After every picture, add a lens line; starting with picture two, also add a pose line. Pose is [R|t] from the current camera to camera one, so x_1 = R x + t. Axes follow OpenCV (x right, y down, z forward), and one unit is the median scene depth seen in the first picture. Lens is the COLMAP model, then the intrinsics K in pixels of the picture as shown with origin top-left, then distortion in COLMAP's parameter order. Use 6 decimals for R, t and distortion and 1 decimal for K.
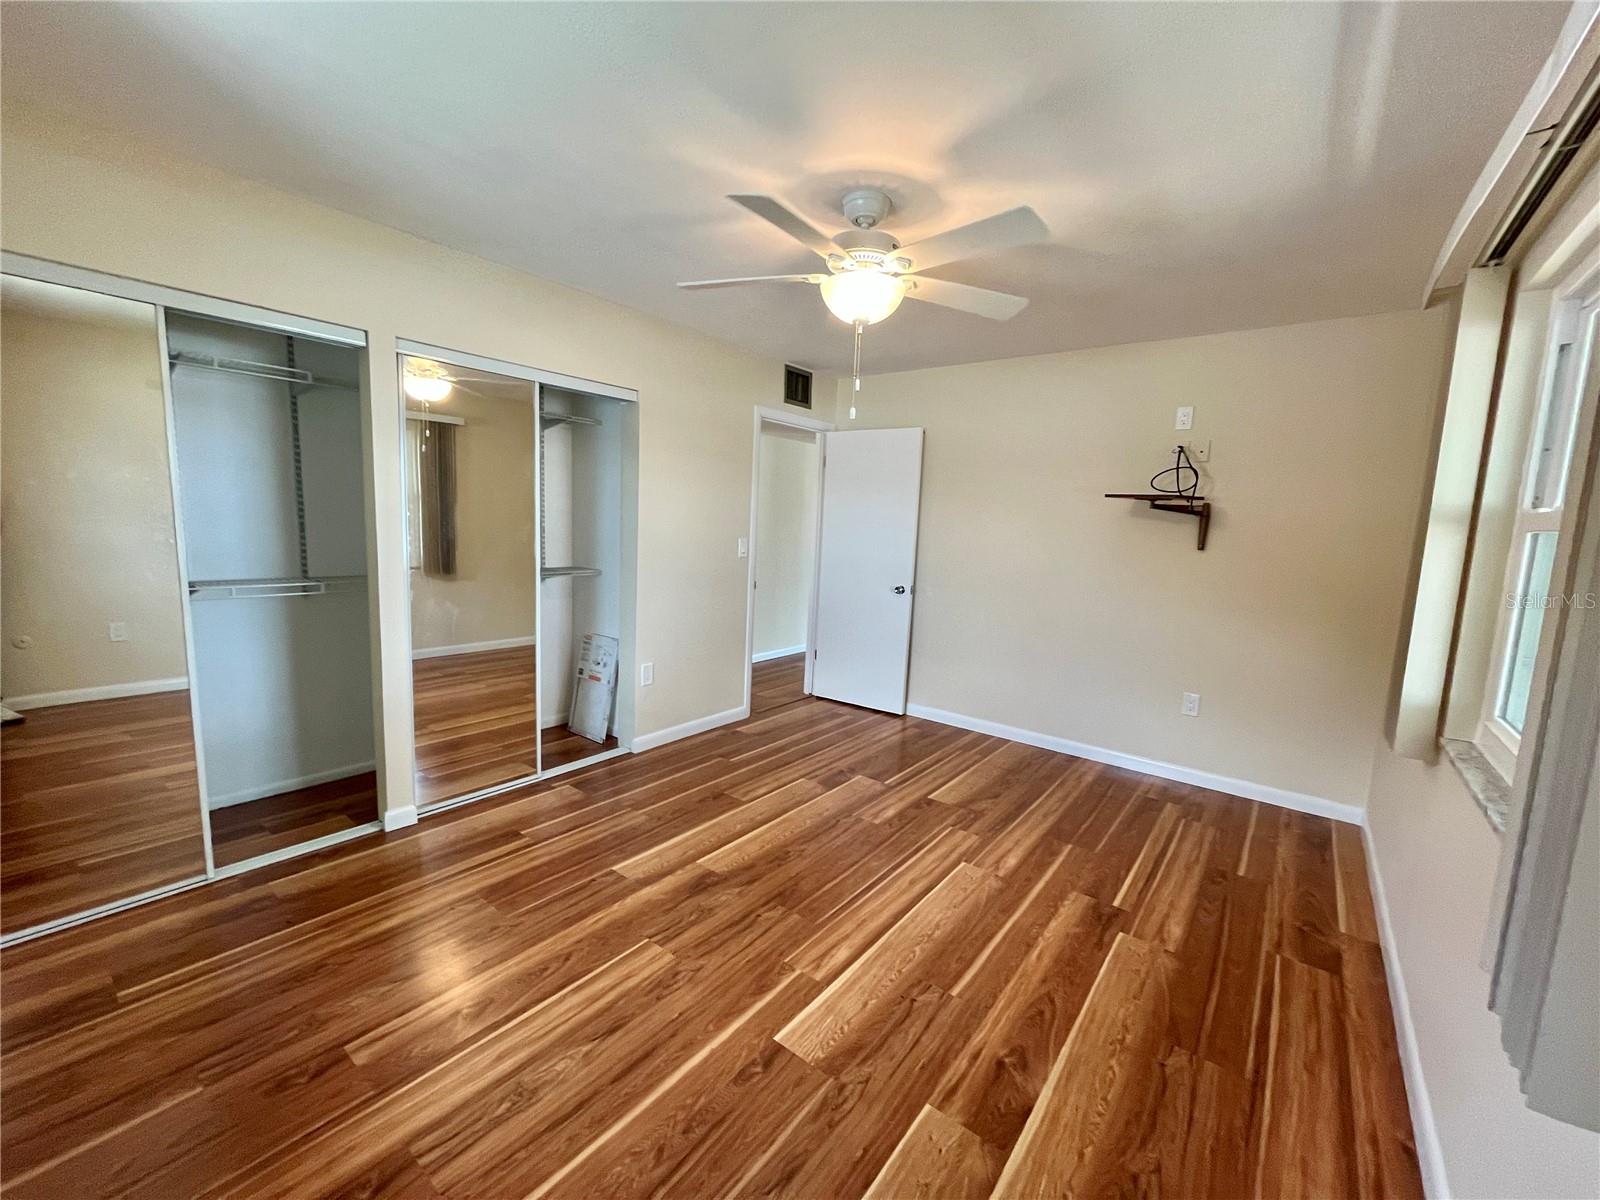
lens RADIAL K [[648.9, 0, 801.3], [0, 648.9, 602.0], [0, 0, 1]] dist [-0.000825, -0.000230]
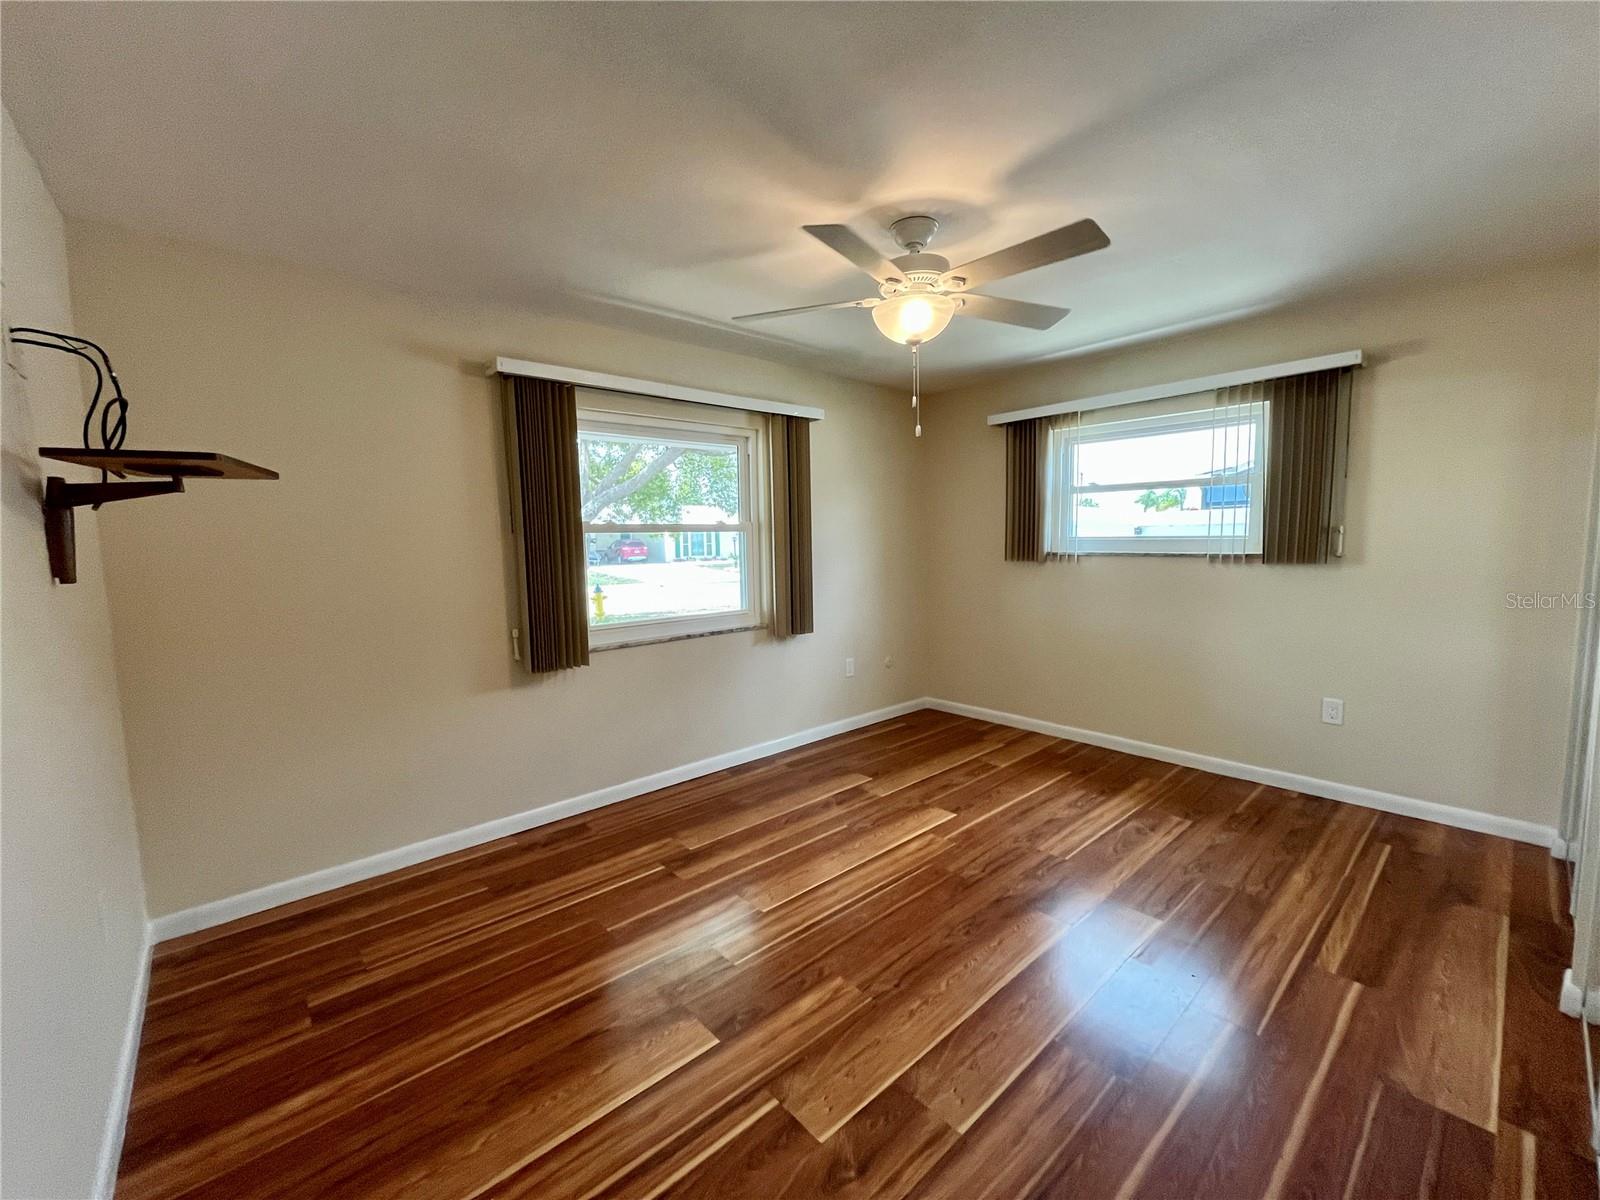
lens RADIAL K [[648.9, 0, 801.3], [0, 648.9, 602.0], [0, 0, 1]] dist [-0.000825, -0.000230]
pose [[-0.983491, -0.038372, 0.176840, 0.069105], [0.002833, 0.973873, 0.227074, -0.261503], [-0.180933, 0.223826, -0.957687, 2.113212]]
